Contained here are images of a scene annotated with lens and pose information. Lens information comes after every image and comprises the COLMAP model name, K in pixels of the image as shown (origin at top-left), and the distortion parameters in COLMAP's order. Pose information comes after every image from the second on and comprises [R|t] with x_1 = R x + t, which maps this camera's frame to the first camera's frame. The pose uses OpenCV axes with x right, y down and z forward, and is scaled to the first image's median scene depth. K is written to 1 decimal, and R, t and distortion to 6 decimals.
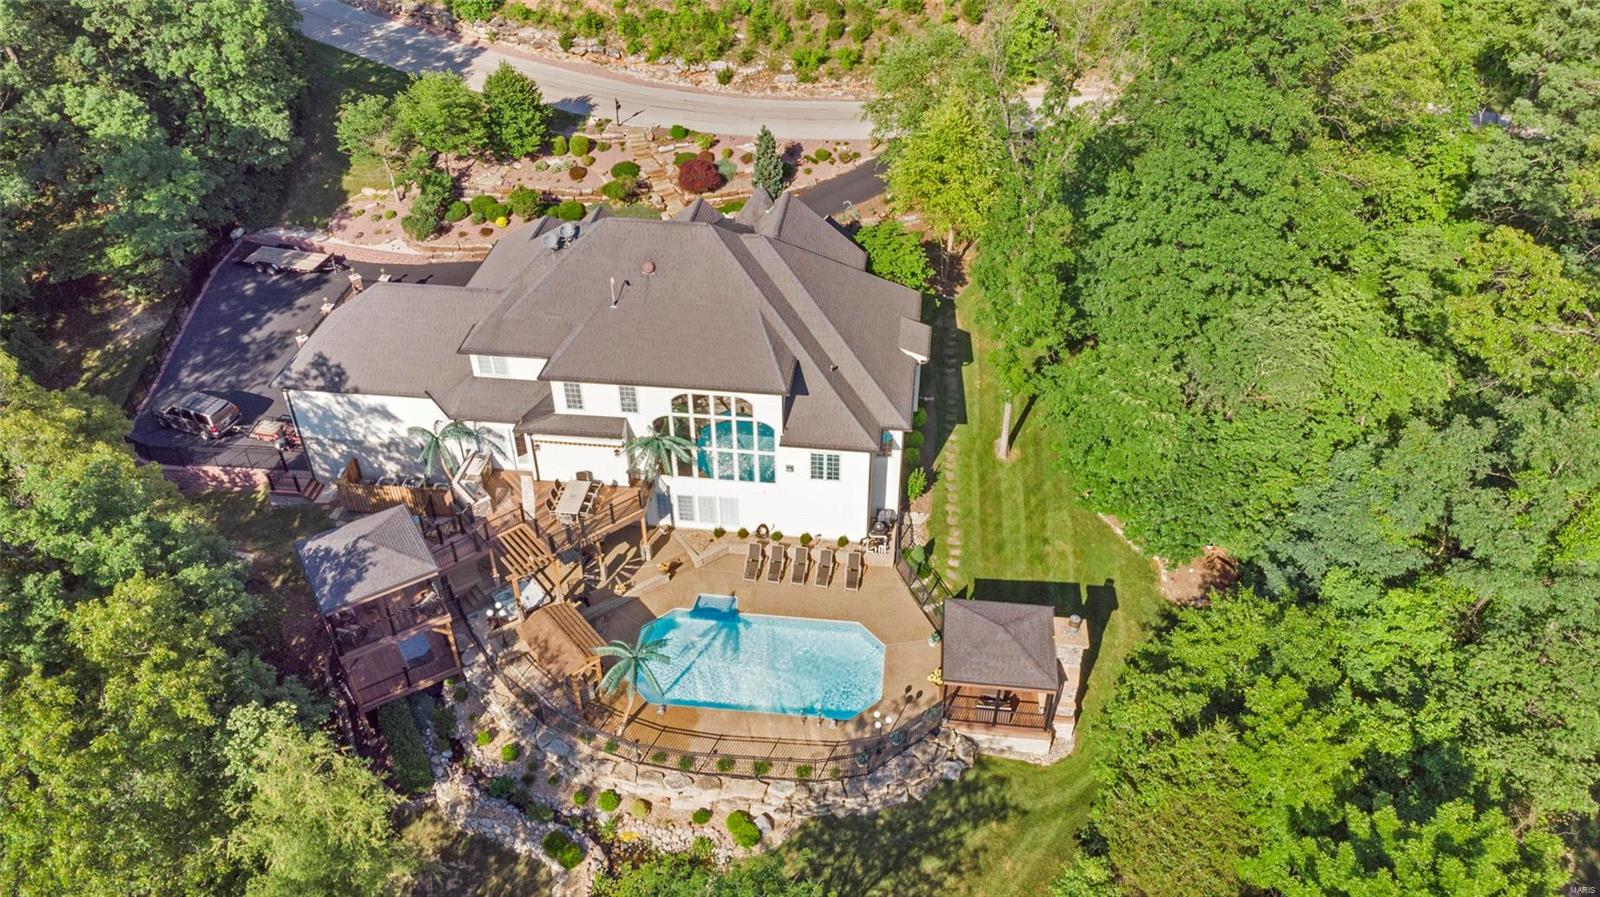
lens RADIAL K [[1178.9, 0, 803.2], [0, 1178.9, 446.9], [0, 0, 1]] dist [0.025583, -0.003813]
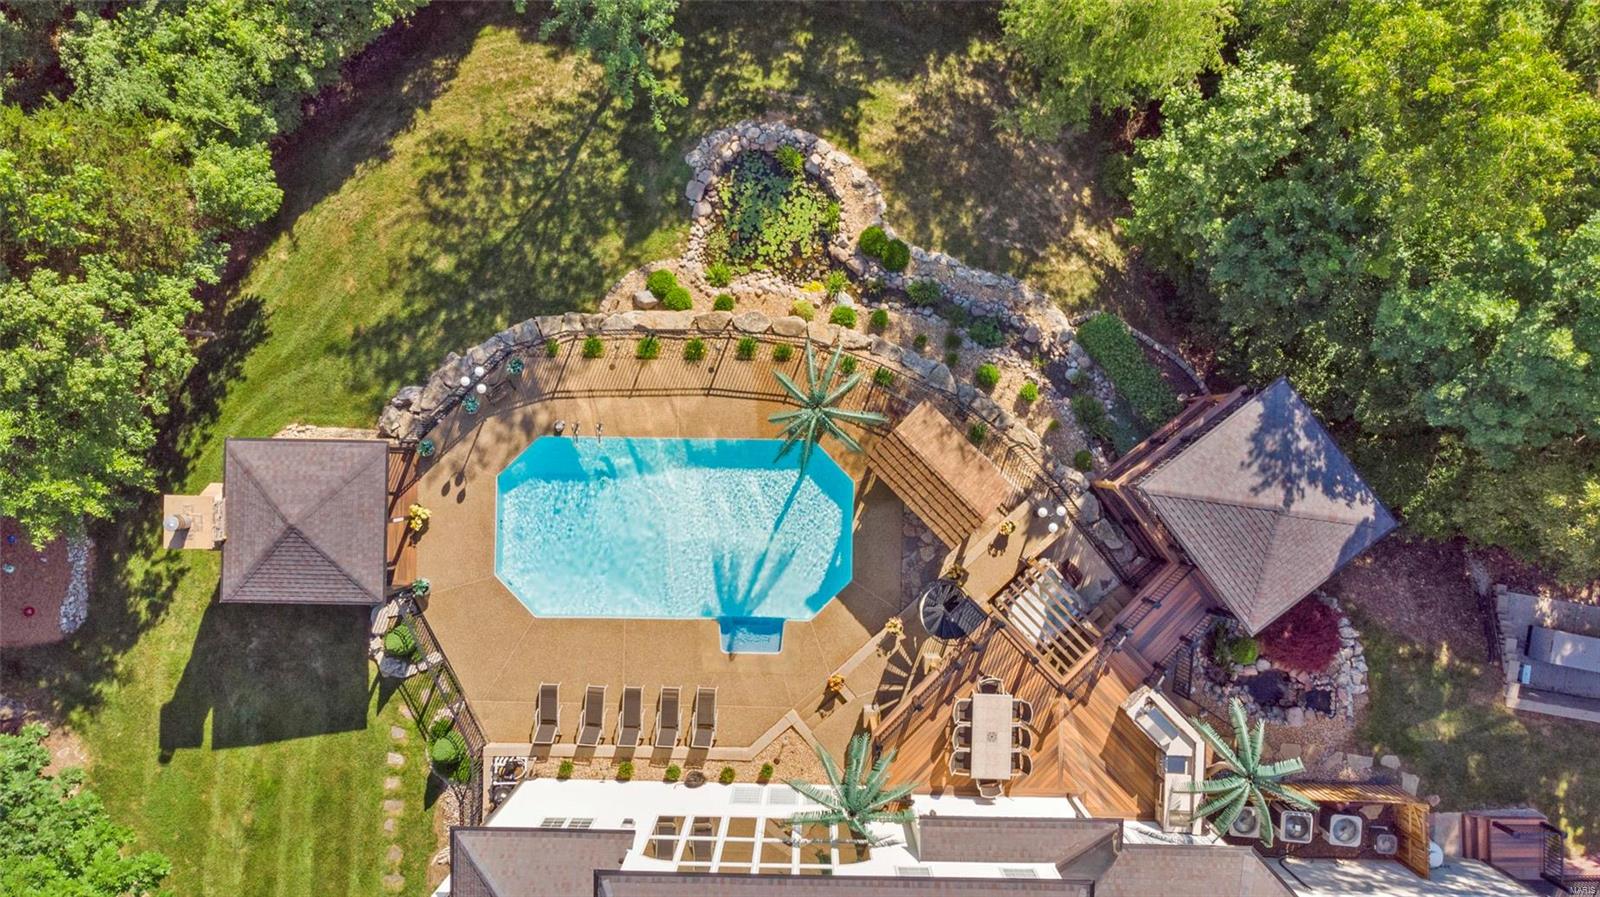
lens RADIAL K [[1178.9, 0, 790.6], [0, 1178.9, 448.9], [0, 0, 1]] dist [0.025583, -0.003813]
pose [[-0.995798, 0.090484, 0.014131, -0.108441], [-0.041696, -0.585330, 0.809722, -0.327675], [0.081538, 0.805731, 0.586643, 0.496250]]
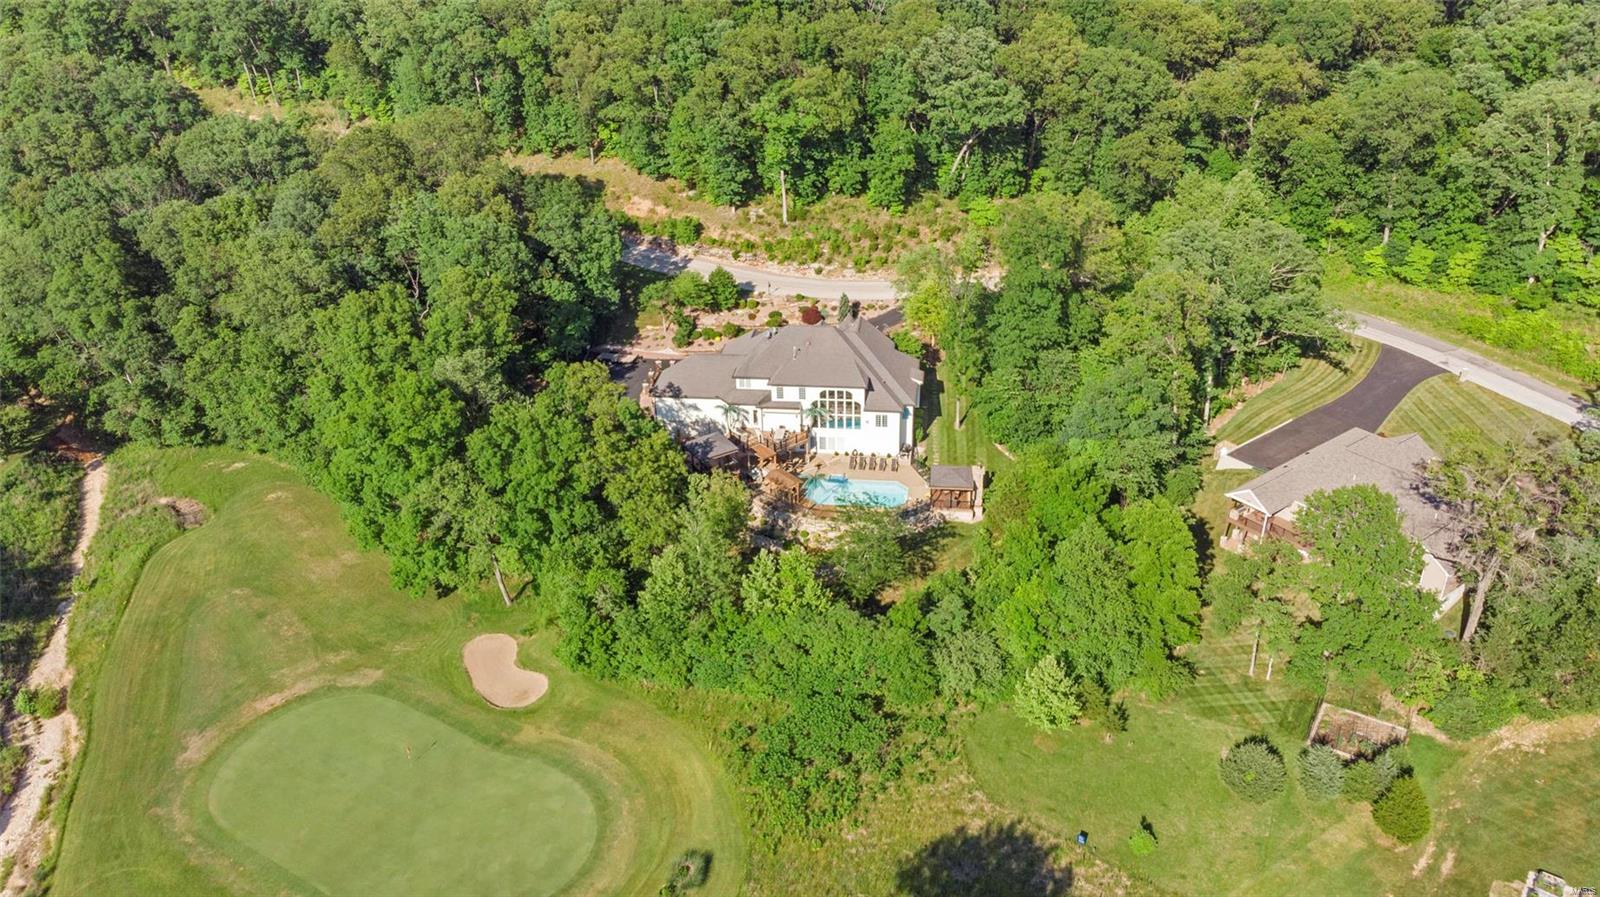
lens RADIAL K [[1178.9, 0, 800.0], [0, 1178.9, 447.7], [0, 0, 1]] dist [0.025583, -0.003813]
pose [[0.999809, -0.013761, -0.013889, -0.110697], [0.011375, 0.987176, -0.159229, 0.434147], [0.015902, 0.159041, 0.987144, -1.335495]]
